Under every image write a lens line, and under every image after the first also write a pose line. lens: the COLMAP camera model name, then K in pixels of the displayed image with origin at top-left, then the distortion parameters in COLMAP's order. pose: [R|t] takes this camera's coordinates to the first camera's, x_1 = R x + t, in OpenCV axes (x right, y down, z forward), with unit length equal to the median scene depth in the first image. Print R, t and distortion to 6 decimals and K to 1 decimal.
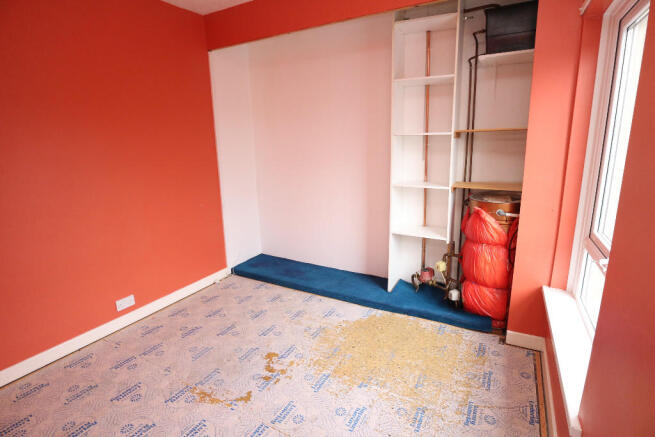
lens RADIAL K [[332.1, 0, 323.9], [0, 332.1, 209.9], [0, 0, 1]] dist [-0.025314, 0.000417]
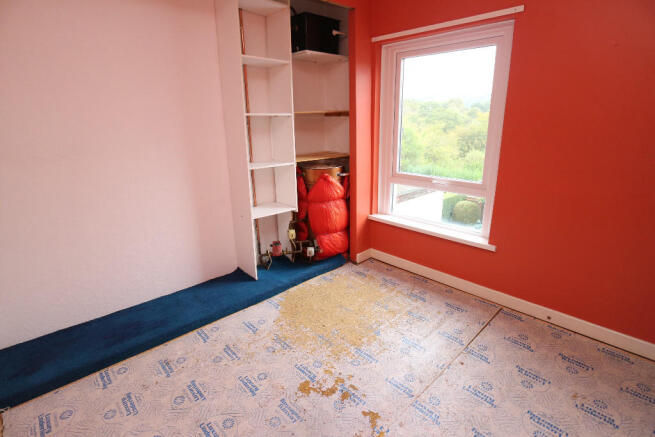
lens RADIAL K [[332.1, 0, 323.9], [0, 332.1, 209.9], [0, 0, 1]] dist [-0.025314, 0.000417]
pose [[0.301669, -0.237789, 0.923283, -0.689904], [0.201162, 0.962472, 0.182156, -0.100064], [-0.931949, 0.130778, 0.338182, 0.551687]]
